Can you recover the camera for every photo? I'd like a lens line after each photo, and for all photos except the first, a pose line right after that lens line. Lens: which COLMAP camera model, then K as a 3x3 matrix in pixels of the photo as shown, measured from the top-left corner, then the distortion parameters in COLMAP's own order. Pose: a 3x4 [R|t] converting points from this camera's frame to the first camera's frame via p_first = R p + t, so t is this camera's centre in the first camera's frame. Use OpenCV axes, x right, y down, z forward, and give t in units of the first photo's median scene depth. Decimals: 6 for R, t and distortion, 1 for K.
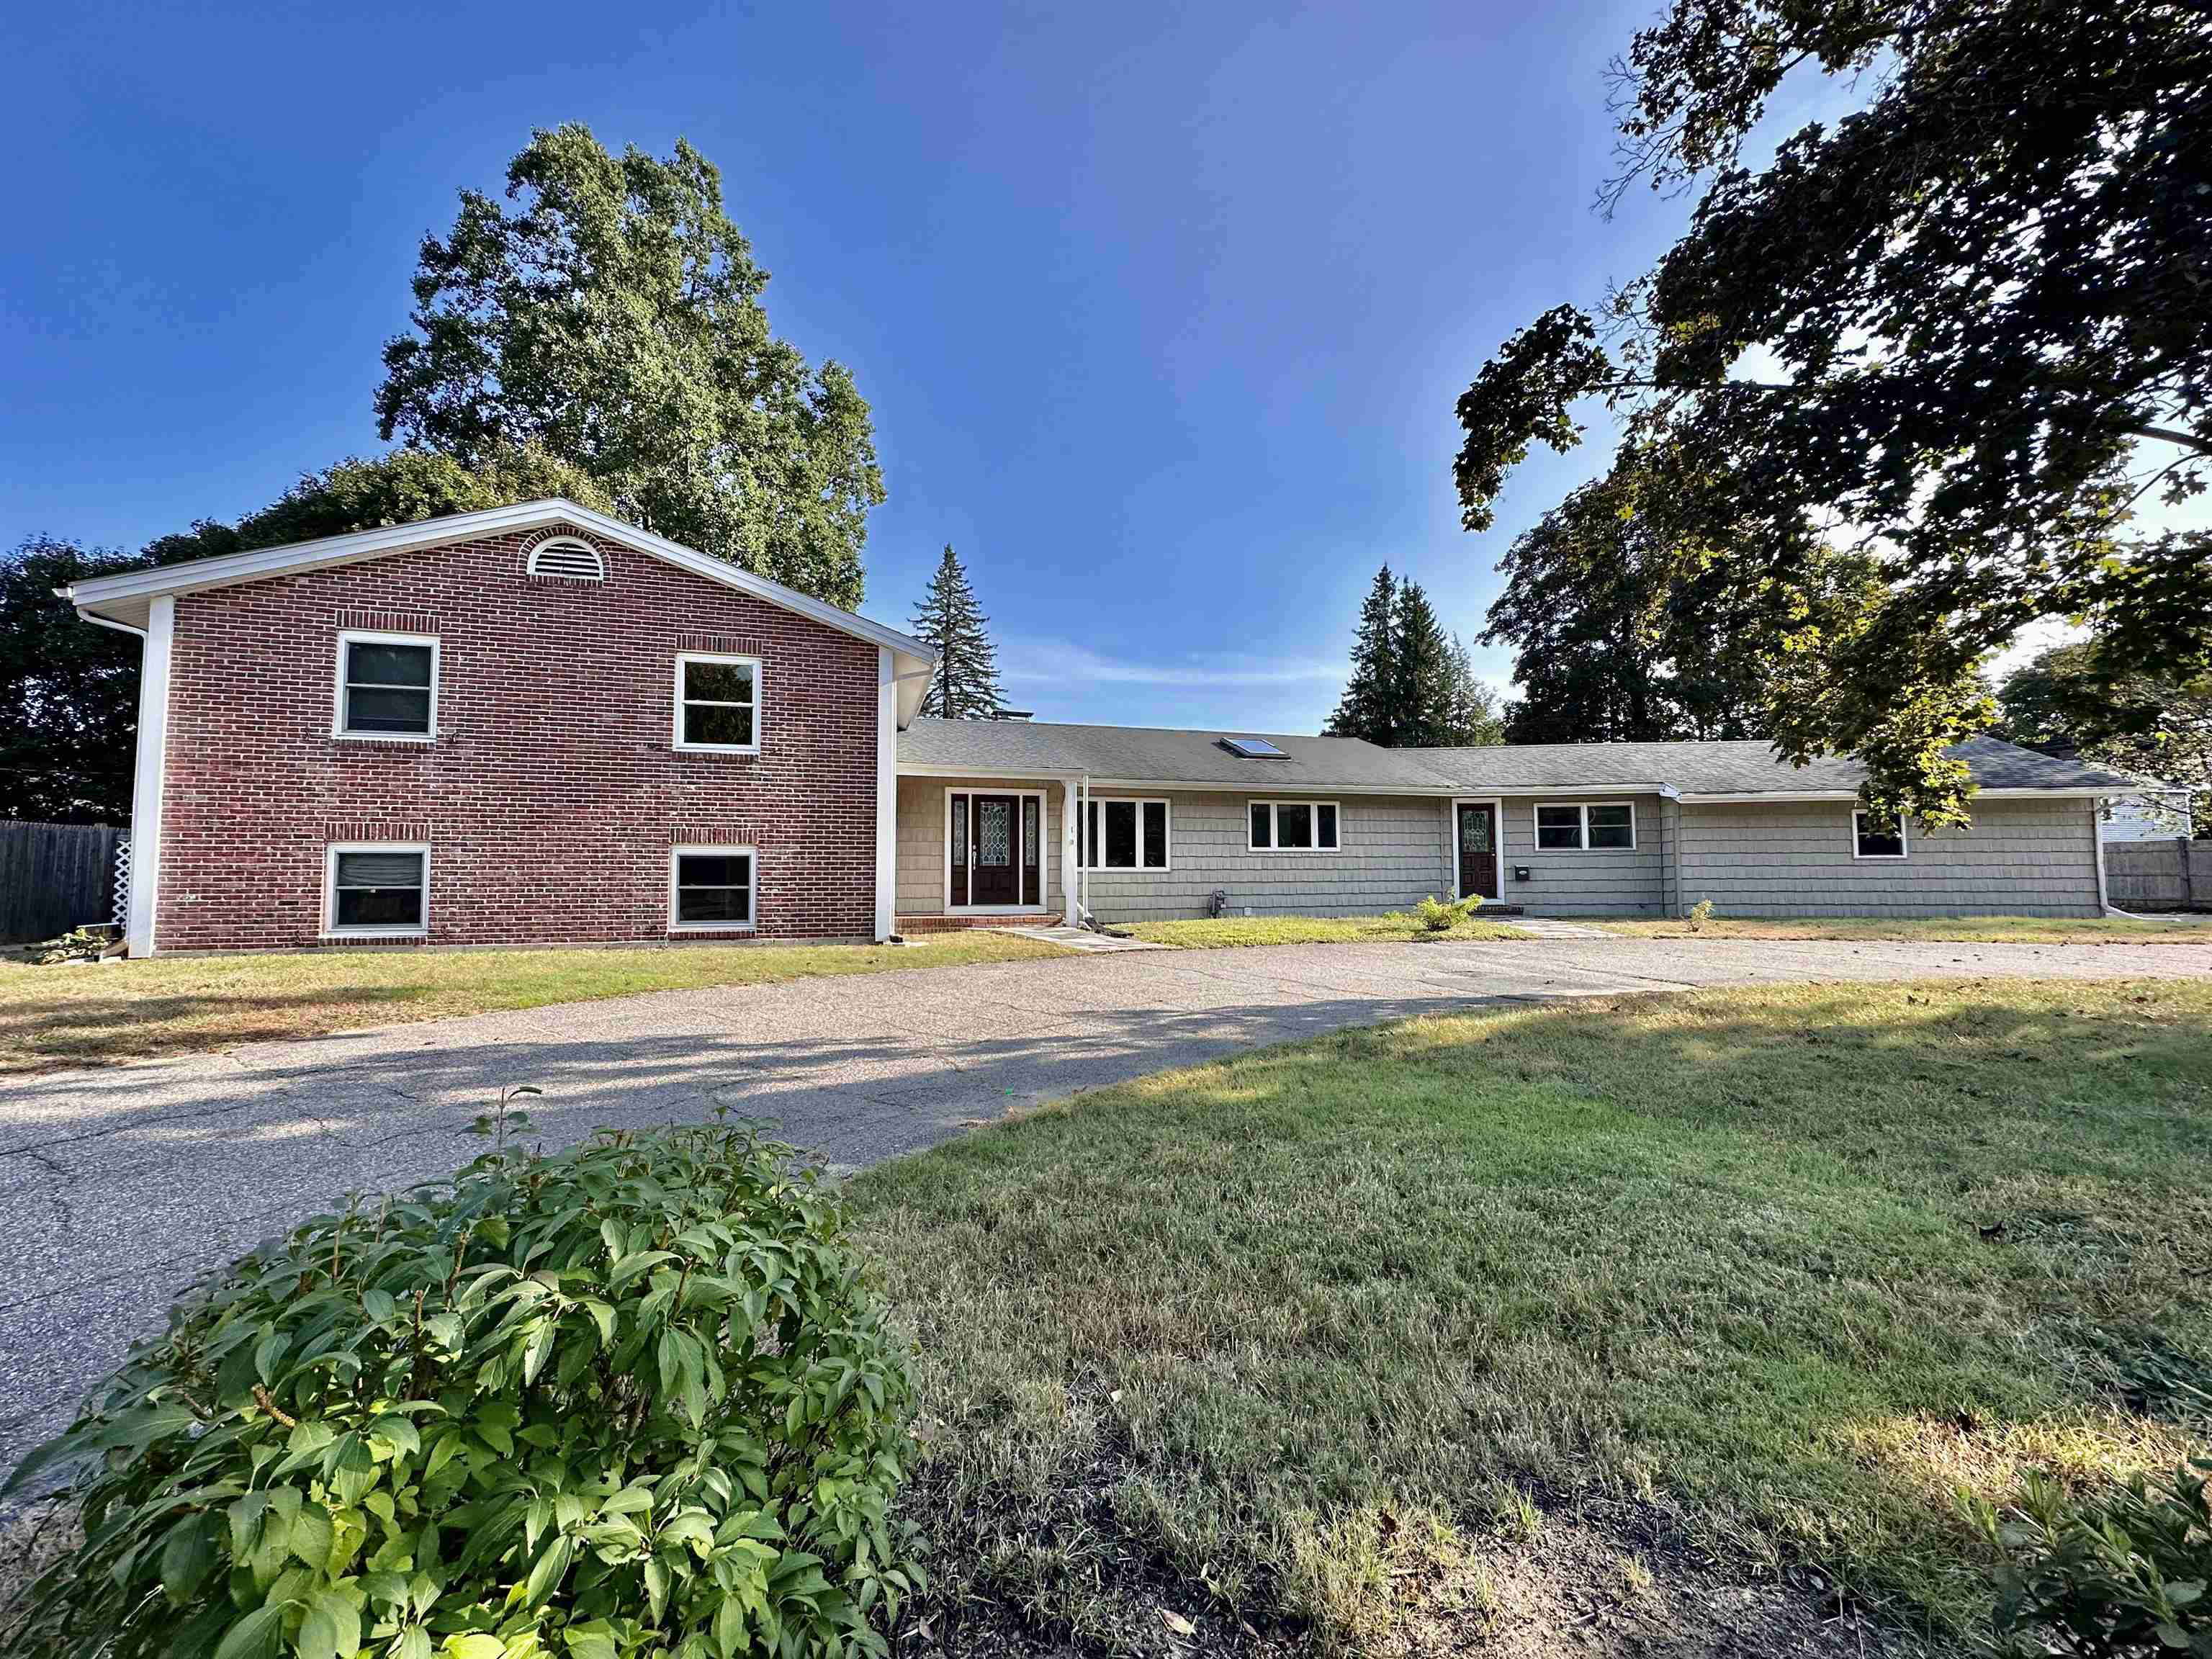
lens RADIAL K [[877.8, 0, 1109.5], [0, 877.8, 831.6], [0, 0, 1]] dist [-0.001114, -0.000005]
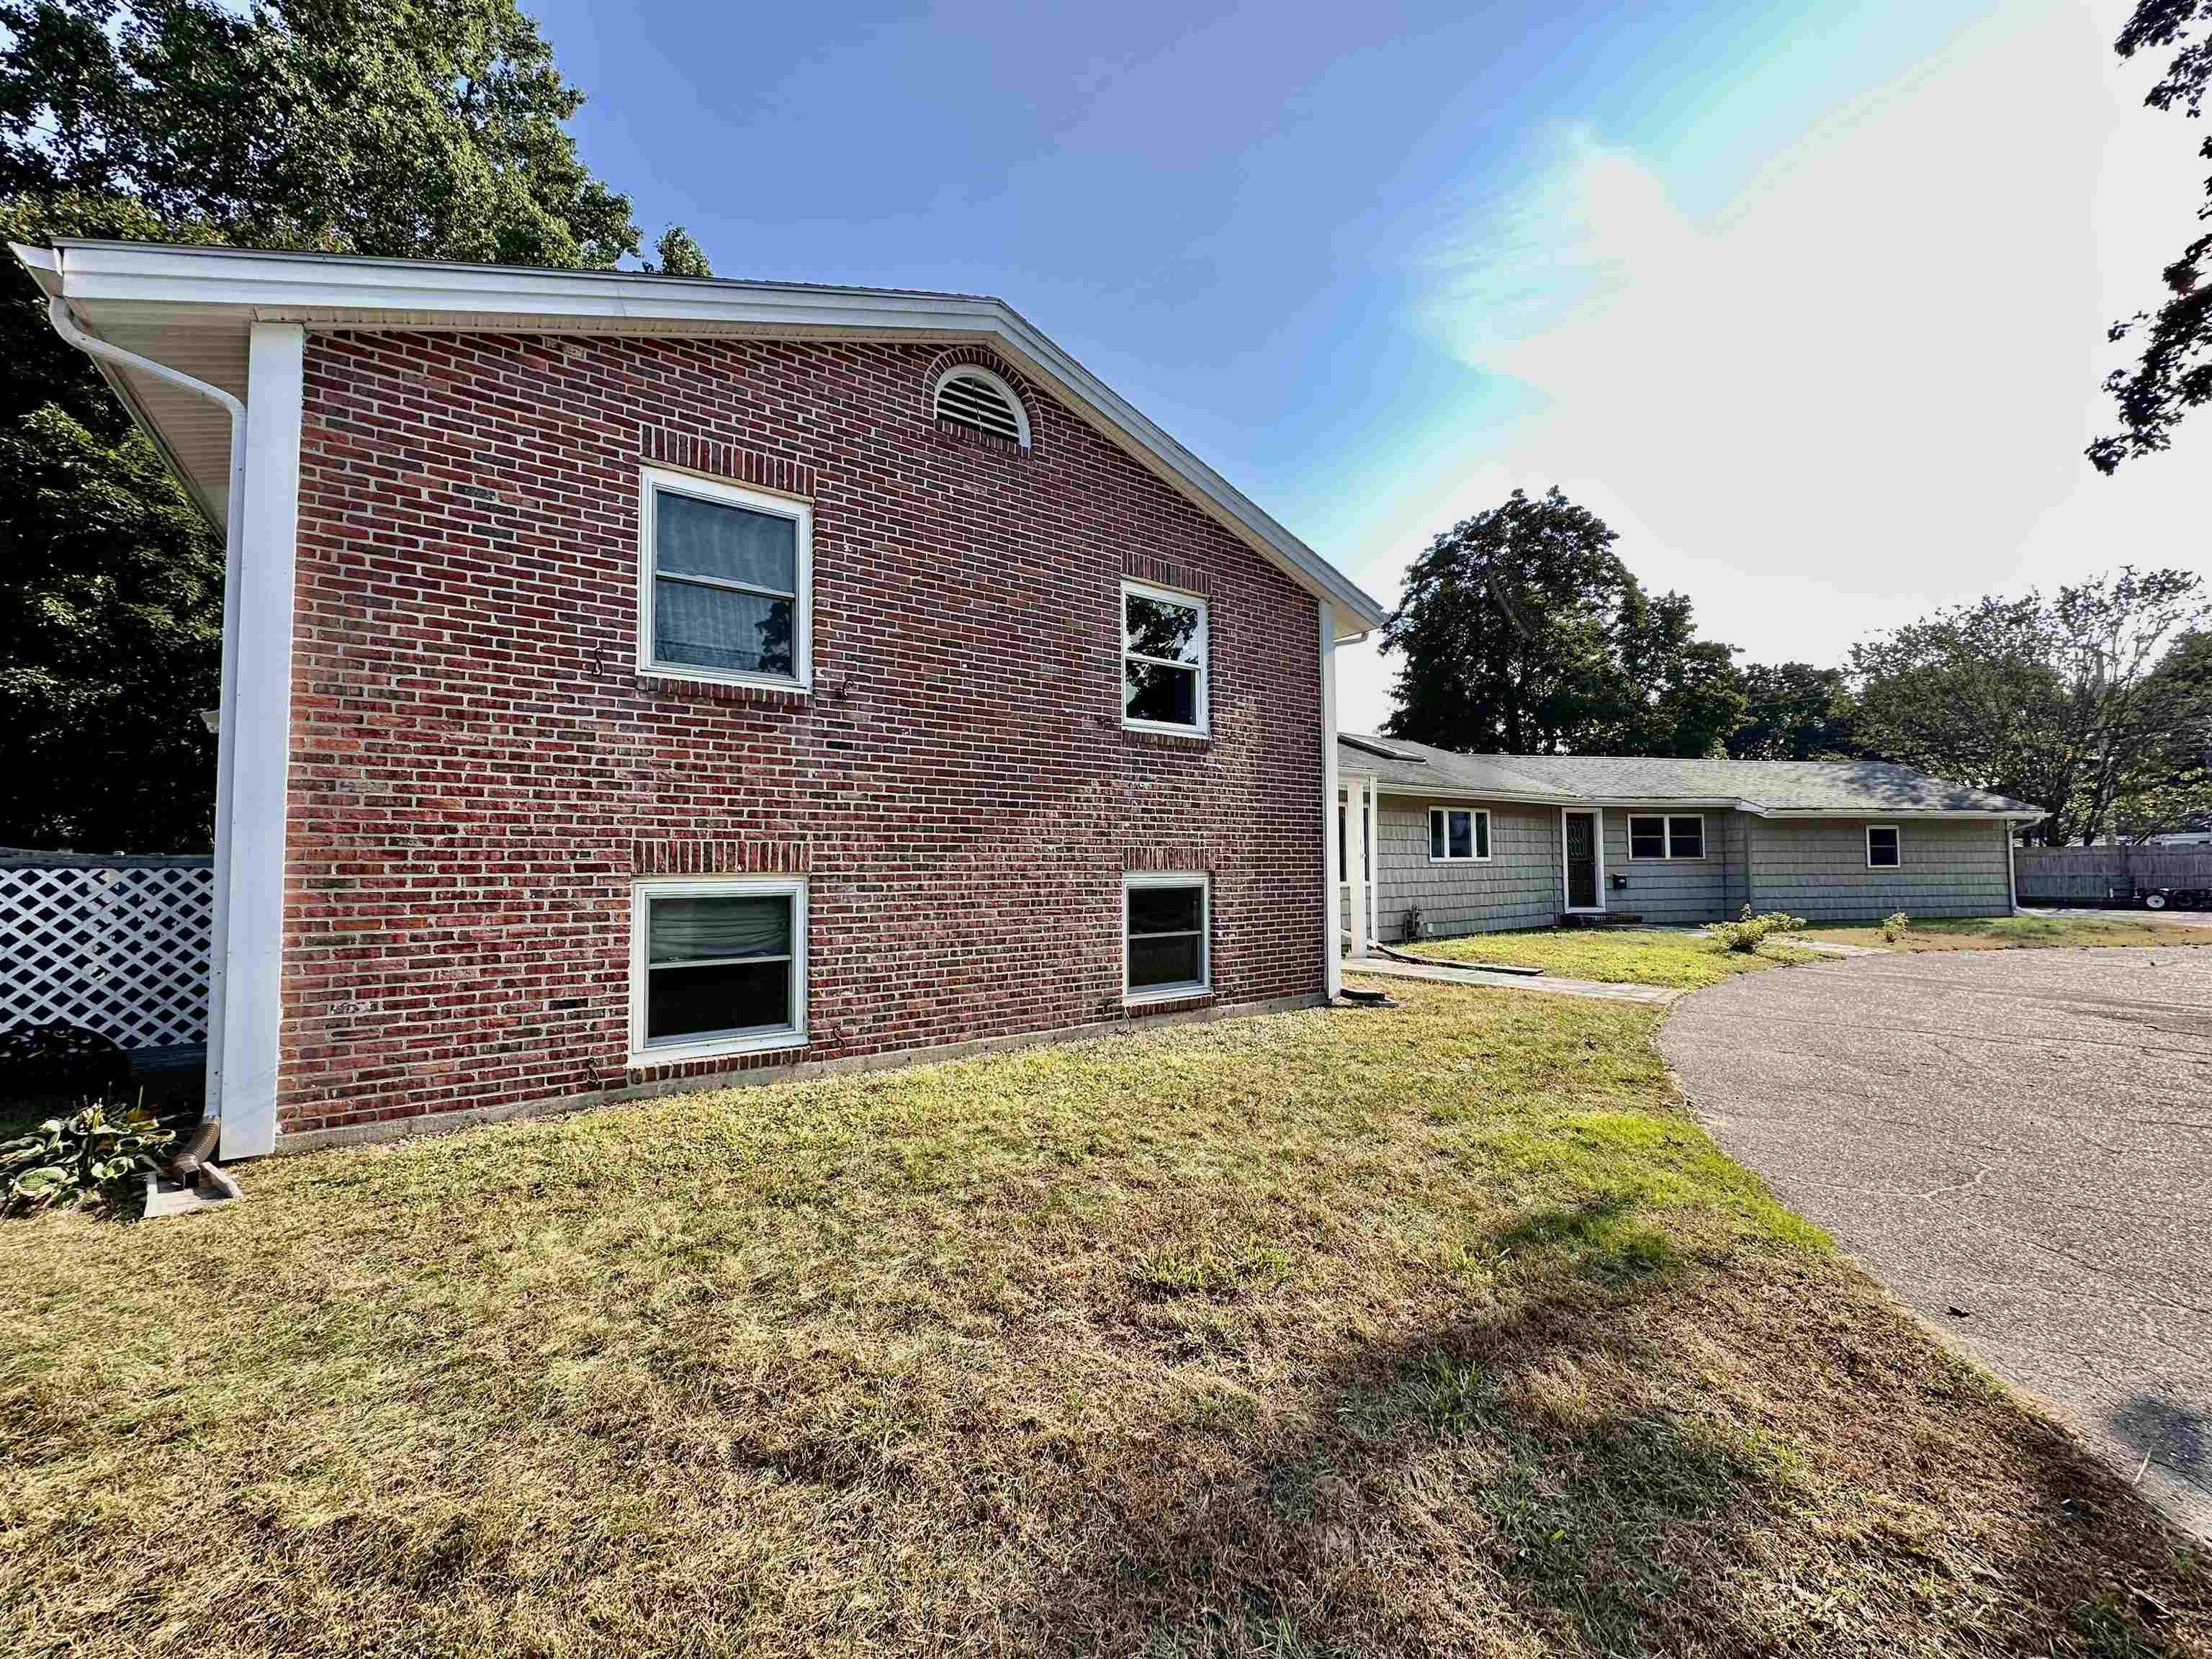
lens RADIAL K [[877.8, 0, 1103.6], [0, 877.8, 829.3], [0, 0, 1]] dist [-0.001114, -0.000005]
pose [[0.940761, 0.011176, 0.338886, -0.739664], [-0.014768, 0.999859, 0.008025, -0.022202], [-0.338749, -0.012554, 0.940793, 0.392424]]
